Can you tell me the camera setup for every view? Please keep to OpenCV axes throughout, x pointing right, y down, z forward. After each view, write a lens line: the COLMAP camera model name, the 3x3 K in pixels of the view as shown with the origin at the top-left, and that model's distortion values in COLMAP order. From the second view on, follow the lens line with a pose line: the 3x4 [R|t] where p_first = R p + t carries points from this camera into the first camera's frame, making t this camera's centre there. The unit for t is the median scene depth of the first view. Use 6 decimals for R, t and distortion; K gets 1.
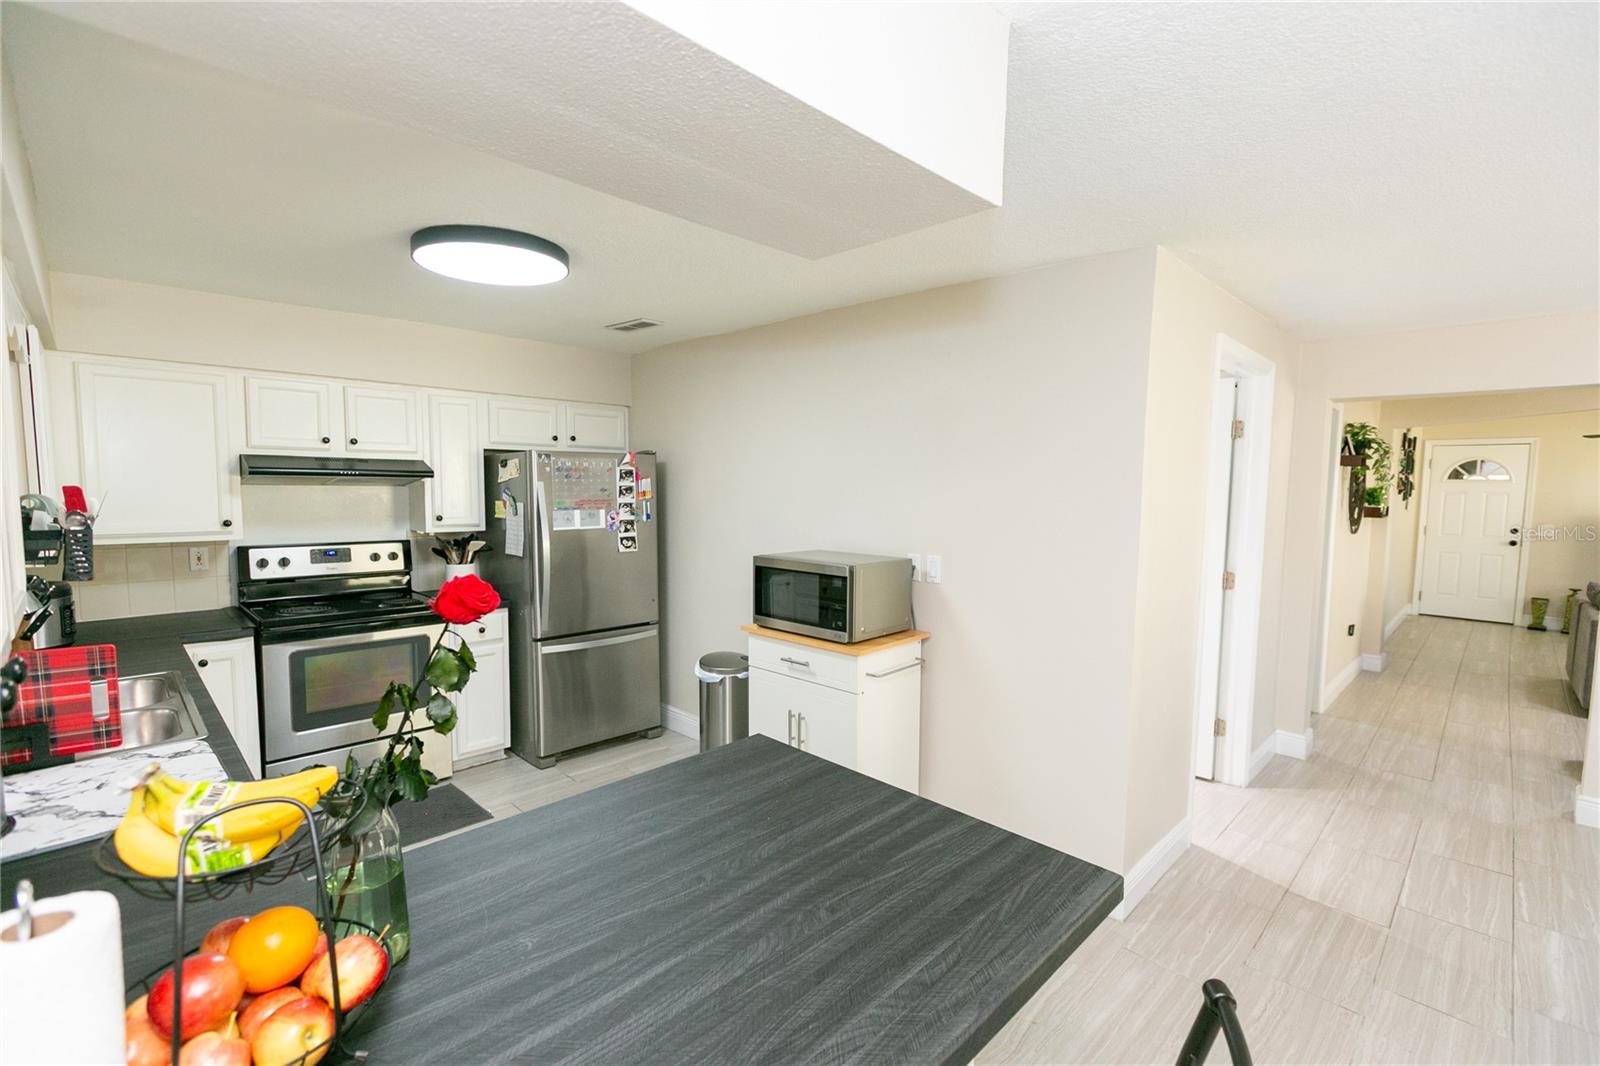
lens RADIAL K [[715.2, 0, 796.3], [0, 715.2, 537.4], [0, 0, 1]] dist [0.003091, -0.000783]
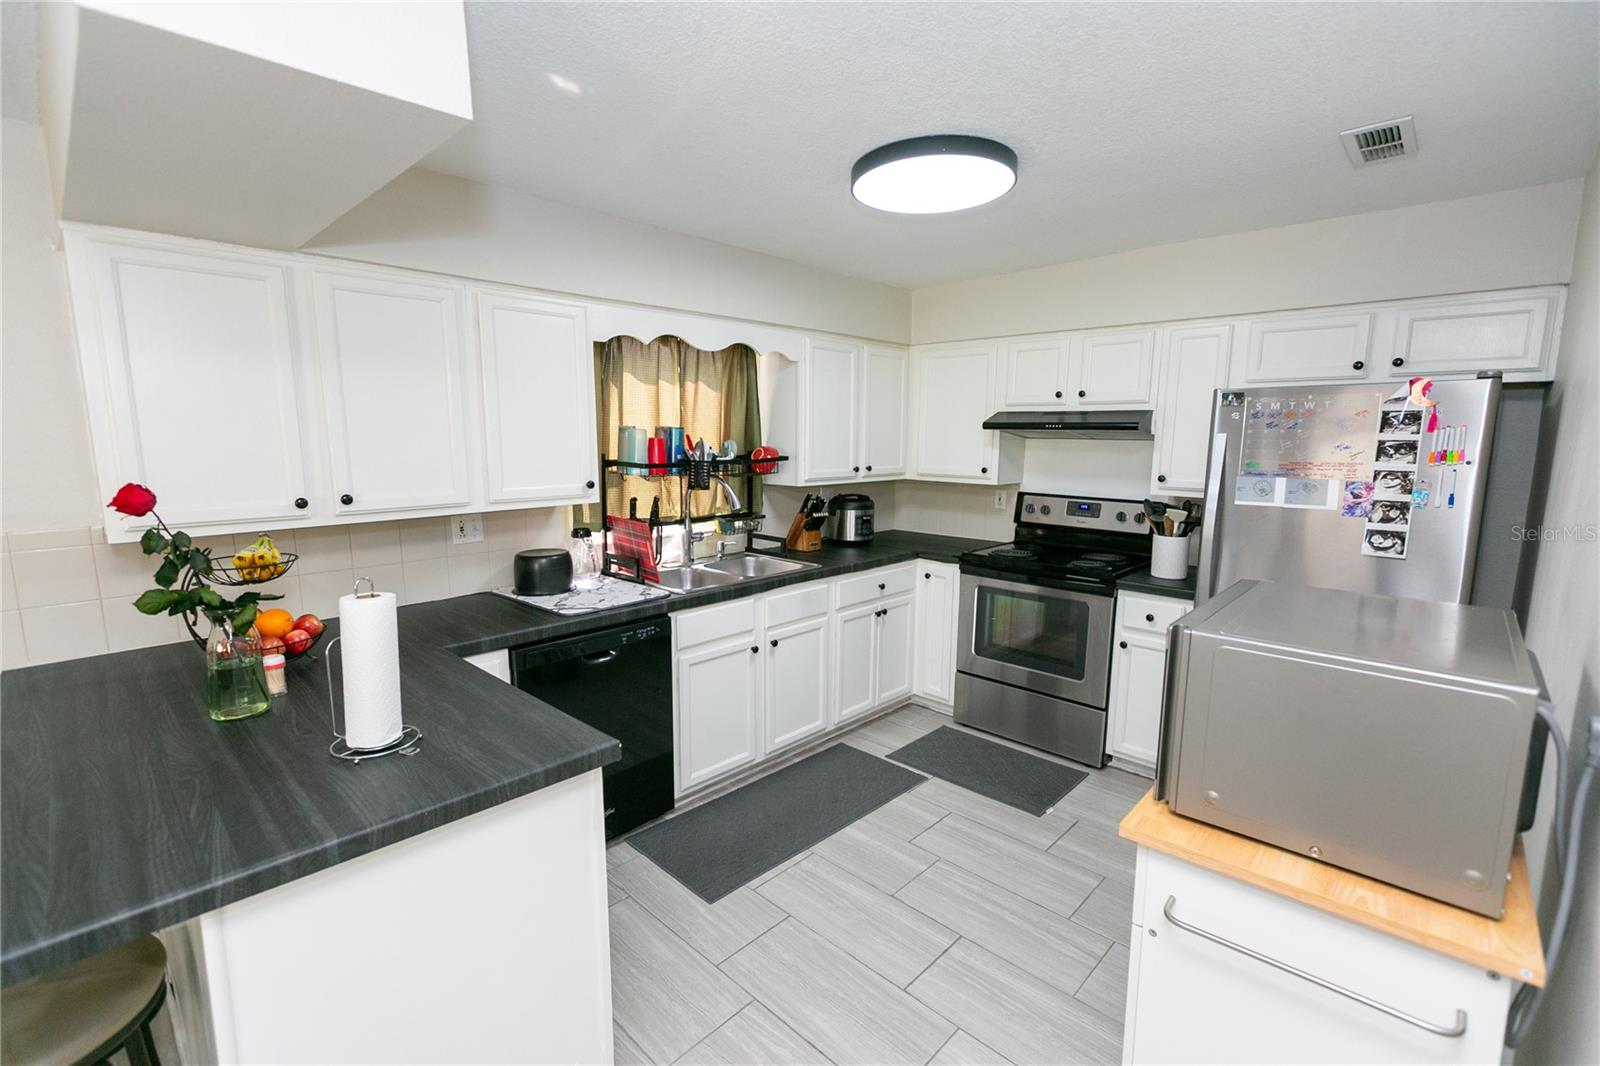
lens RADIAL K [[715.2, 0, 797.3], [0, 715.2, 541.2], [0, 0, 1]] dist [0.003091, -0.000783]
pose [[0.024827, 0.138793, -0.990010, 0.346034], [-0.083650, 0.987131, 0.136291, -0.034118], [0.996186, 0.079431, 0.036118, 0.561843]]
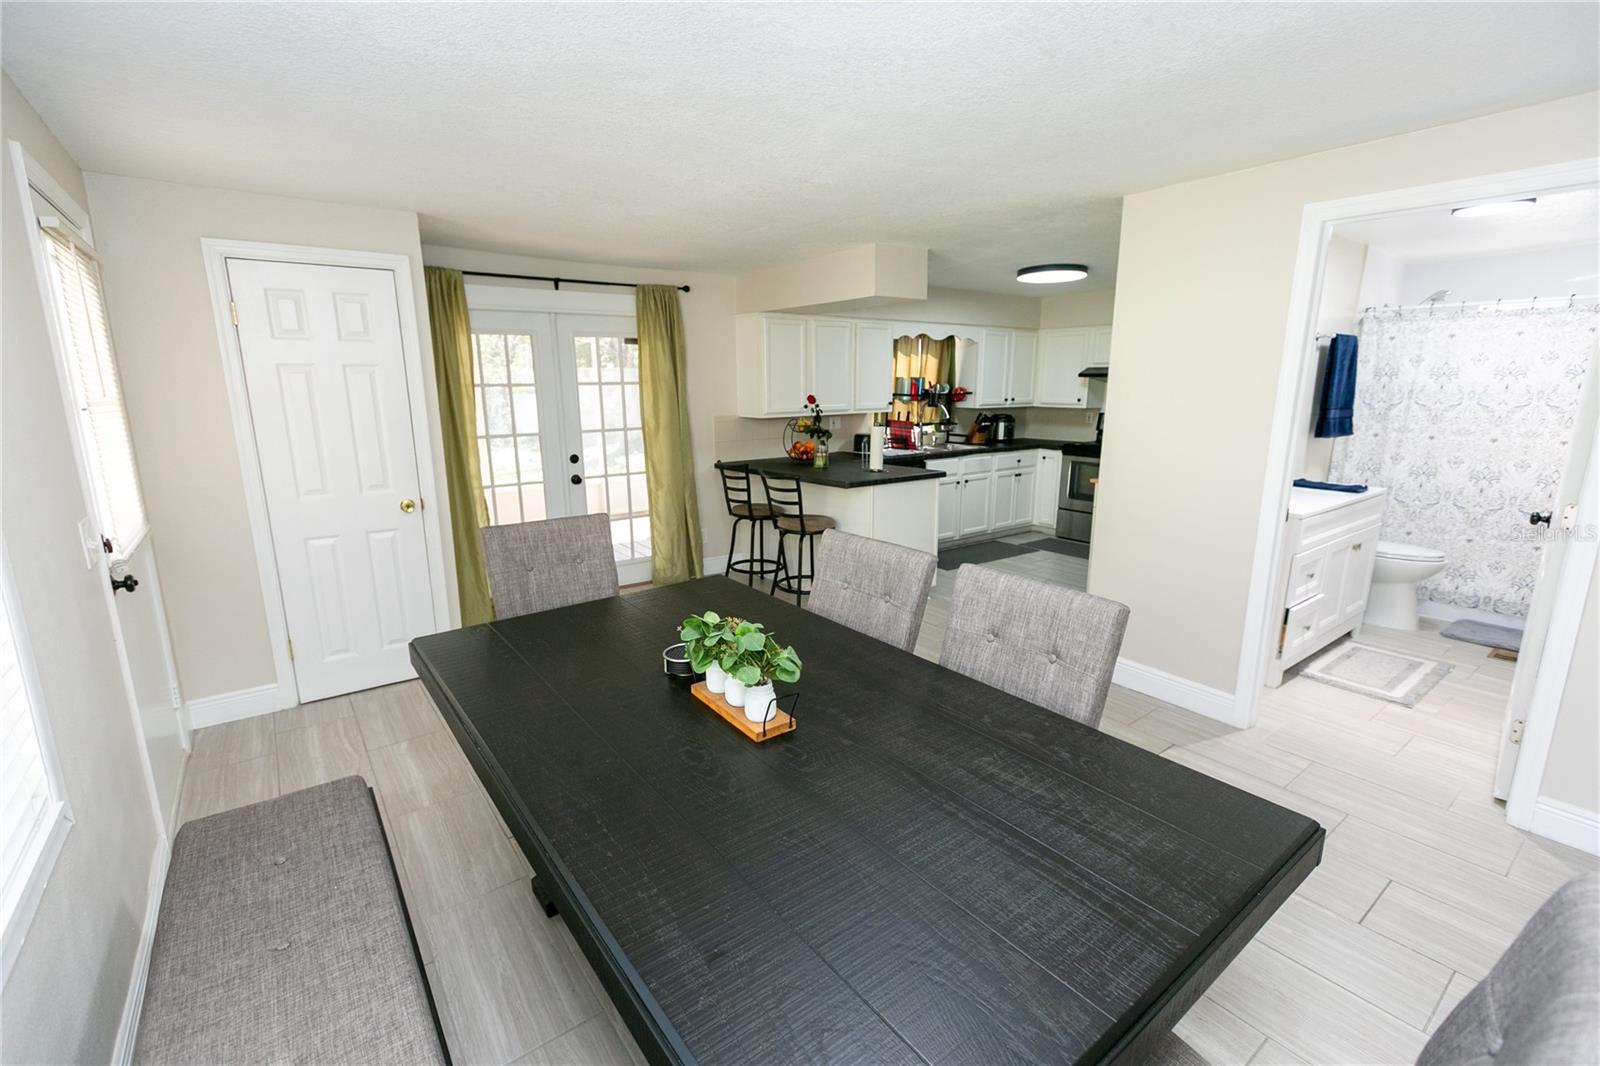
lens RADIAL K [[715.2, 0, 786.9], [0, 715.2, 532.2], [0, 0, 1]] dist [0.003091, -0.000783]
pose [[-0.143078, 0.191986, -0.970912, 1.314273], [-0.078092, 0.975757, 0.204452, -0.002880], [0.986626, 0.105073, -0.124617, 0.374206]]
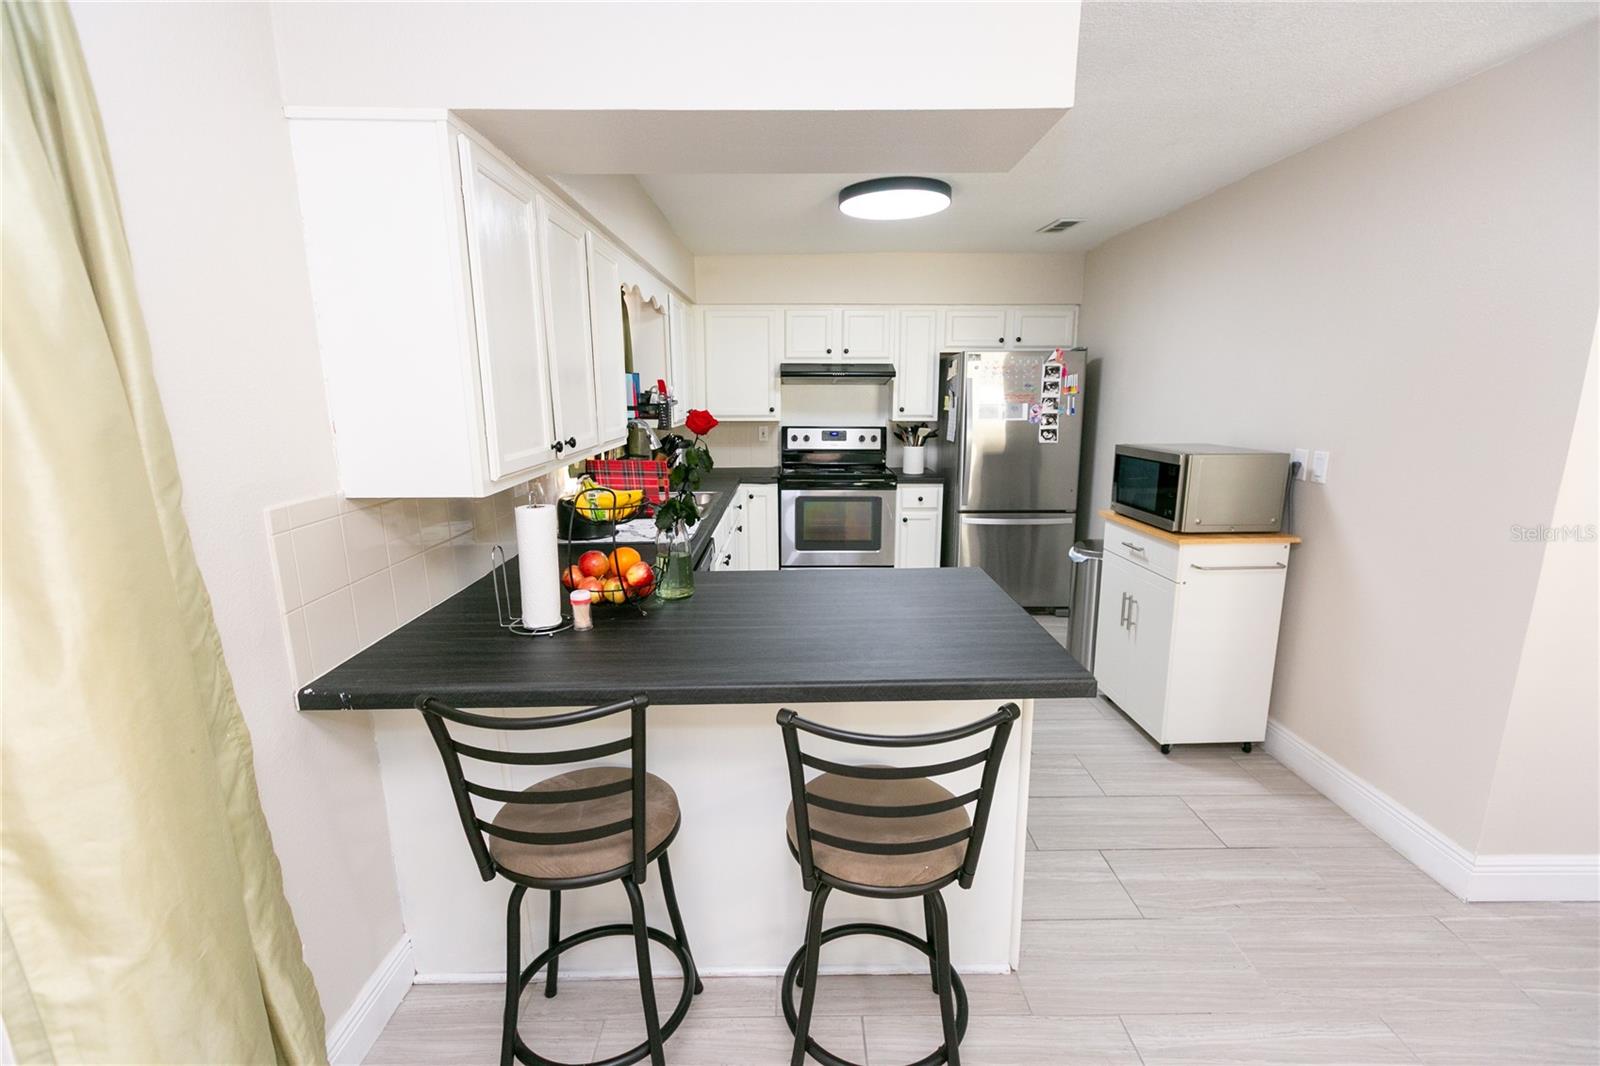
lens RADIAL K [[715.2, 0, 797.9], [0, 715.2, 541.9], [0, 0, 1]] dist [0.003091, -0.000783]
pose [[0.716032, 0.133965, -0.685093, 0.285445], [-0.044170, 0.988141, 0.147059, 0.027617], [0.696669, -0.075039, 0.713458, -0.064120]]
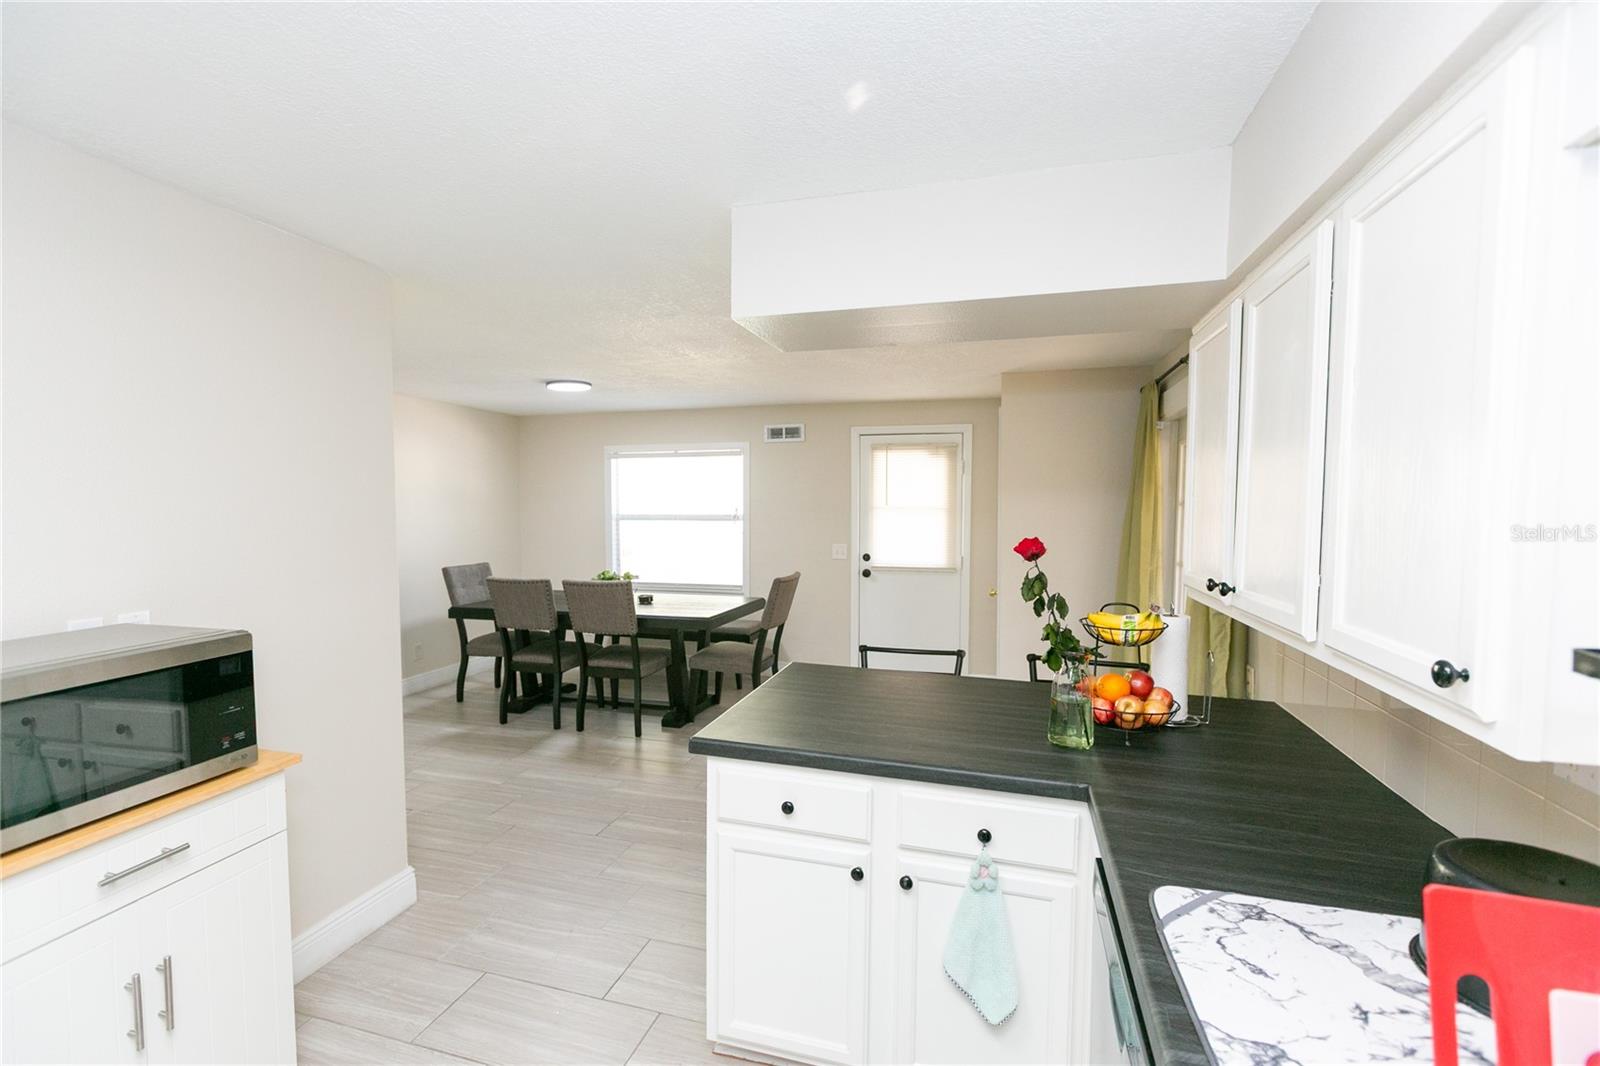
lens RADIAL K [[715.2, 0, 793.6], [0, 715.2, 538.6], [0, 0, 1]] dist [0.003091, -0.000783]
pose [[-0.475751, -0.061389, 0.877435, -0.496436], [0.066602, 0.992183, 0.105529, -0.053688], [-0.877055, 0.108645, -0.467943, 0.644837]]
